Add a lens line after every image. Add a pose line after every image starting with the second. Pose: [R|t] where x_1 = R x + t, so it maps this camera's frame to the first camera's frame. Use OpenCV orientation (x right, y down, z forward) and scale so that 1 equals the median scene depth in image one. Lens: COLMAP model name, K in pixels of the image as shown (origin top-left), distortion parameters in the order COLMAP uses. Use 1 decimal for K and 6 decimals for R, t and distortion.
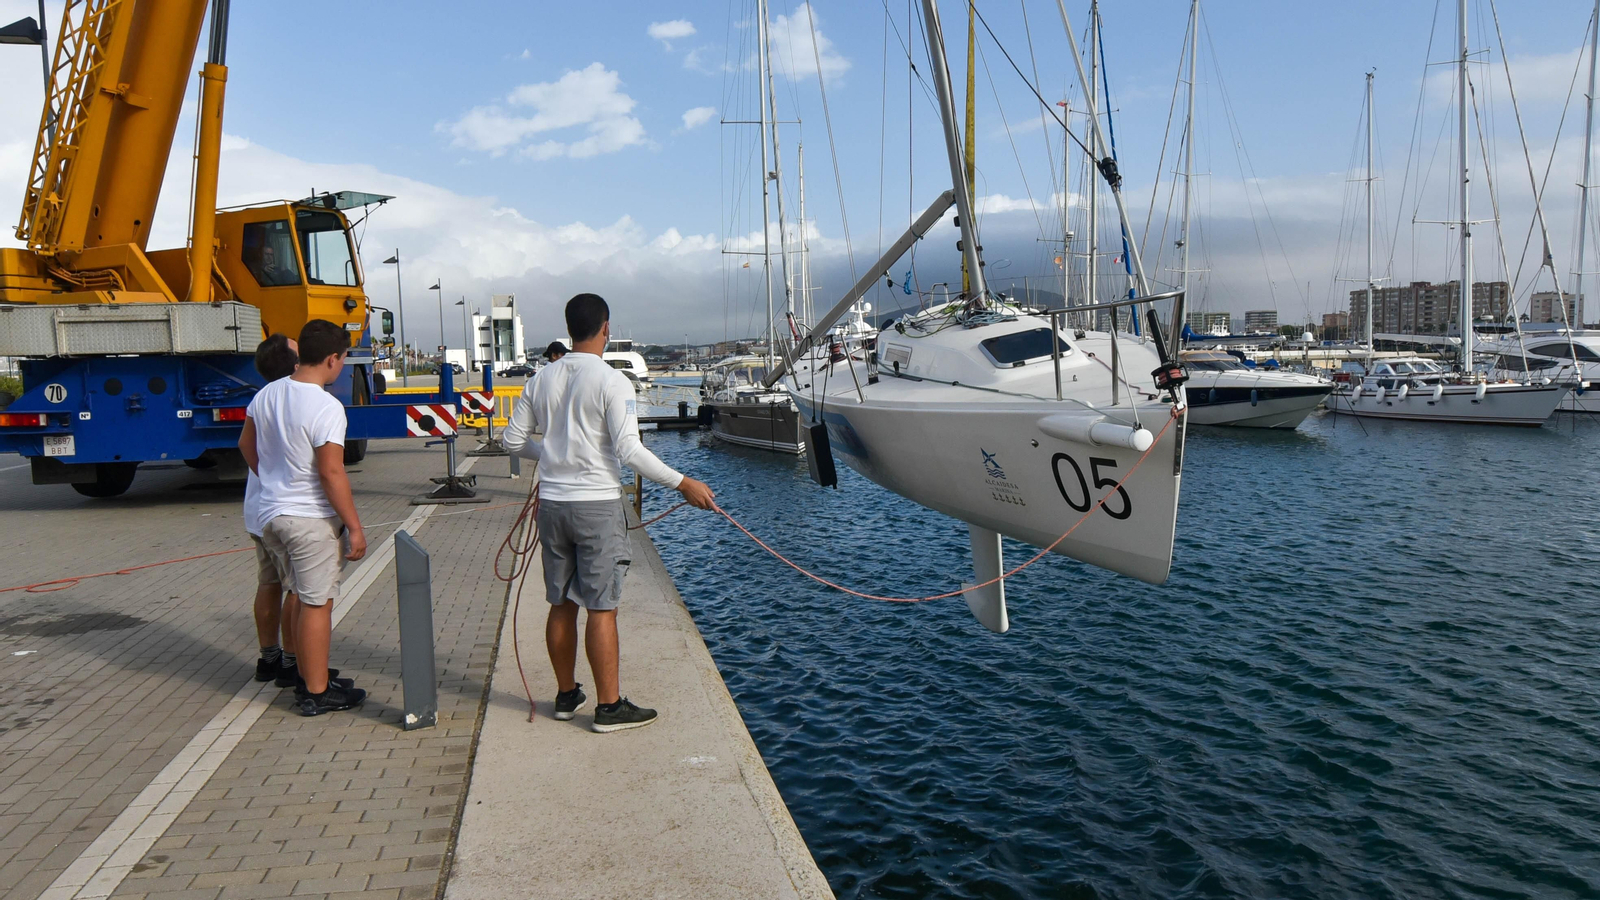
lens RADIAL K [[1118.4, 0, 795.9], [0, 1118.4, 437.9], [0, 0, 1]] dist [-0.028445, -0.000482]
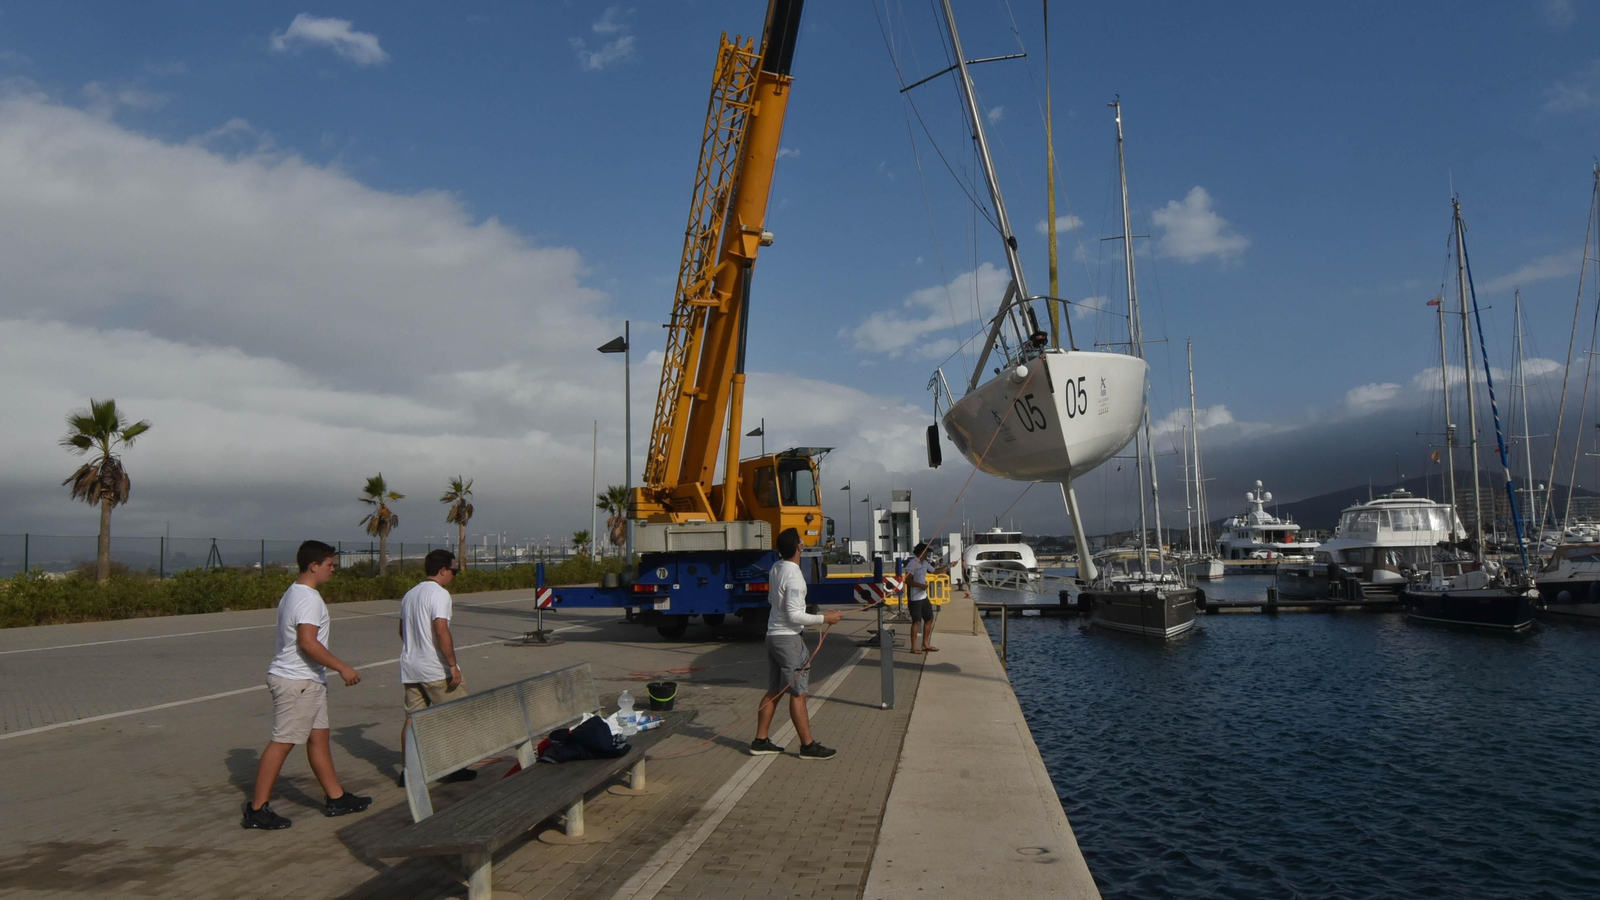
lens RADIAL K [[1118.4, 0, 795.9], [0, 1118.4, 437.9], [0, 0, 1]] dist [-0.028445, -0.000482]
pose [[0.940200, -0.033159, -0.339005, 0.035110], [-0.024740, 0.985974, -0.165055, 0.009171], [0.339723, 0.163572, 0.926192, -0.157486]]
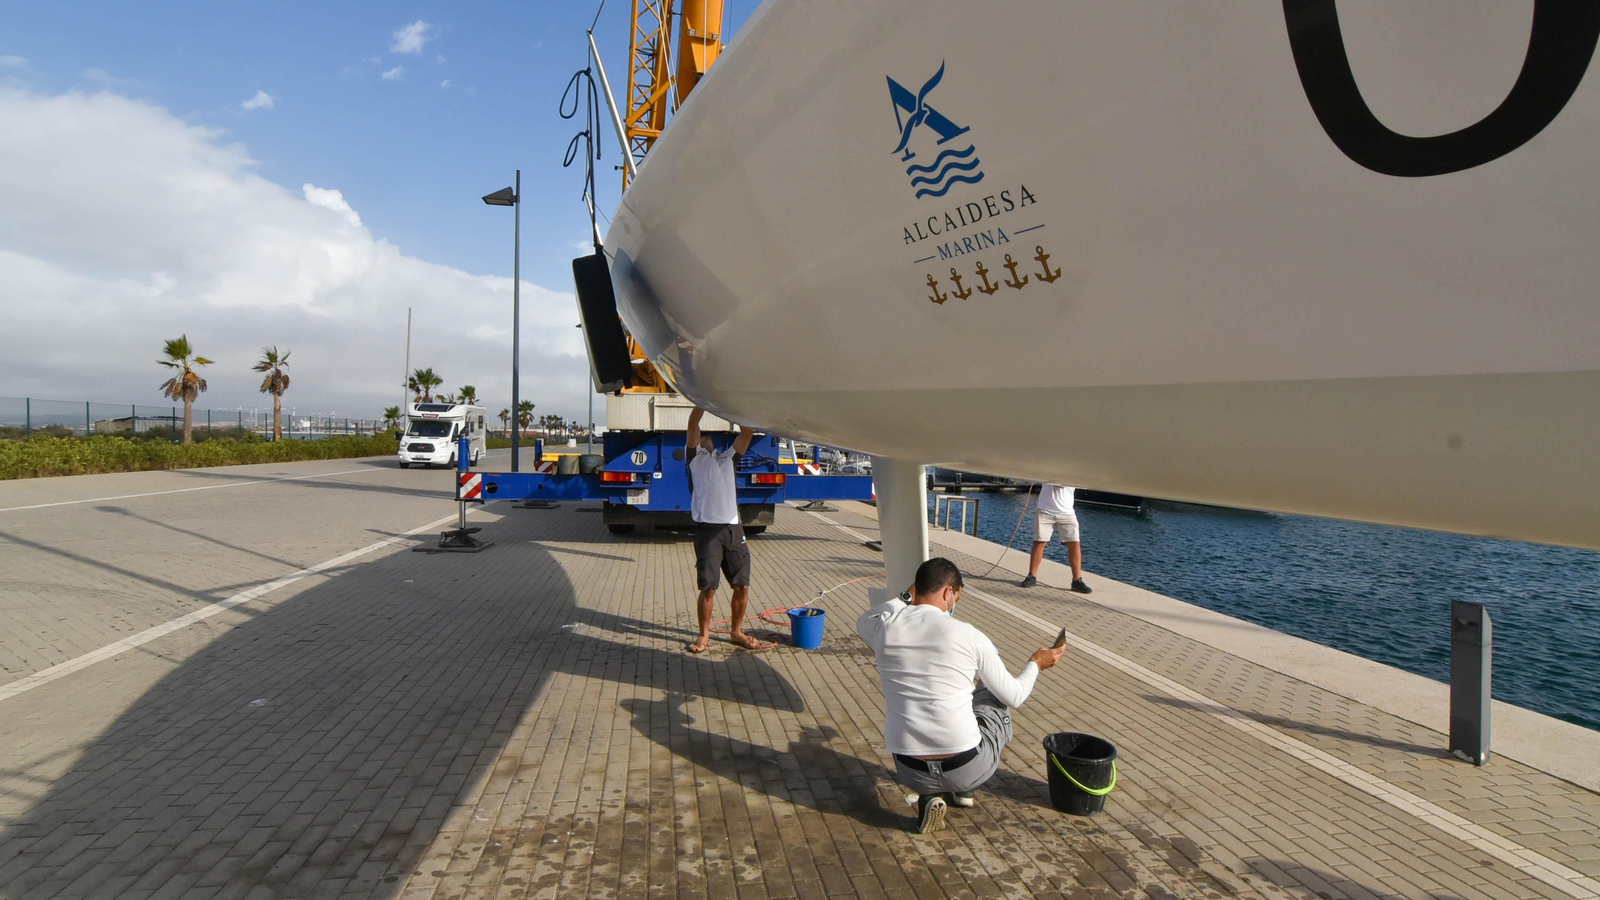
lens RADIAL K [[781.3, 0, 801.3], [0, 781.3, 459.4], [0, 0, 1]] dist [-0.017599, 0.000364]
pose [[0.998980, 0.039871, -0.021176, -0.119410], [-0.040829, 0.998064, -0.046918, -0.000492], [0.019264, 0.047735, 0.998674, 0.013585]]
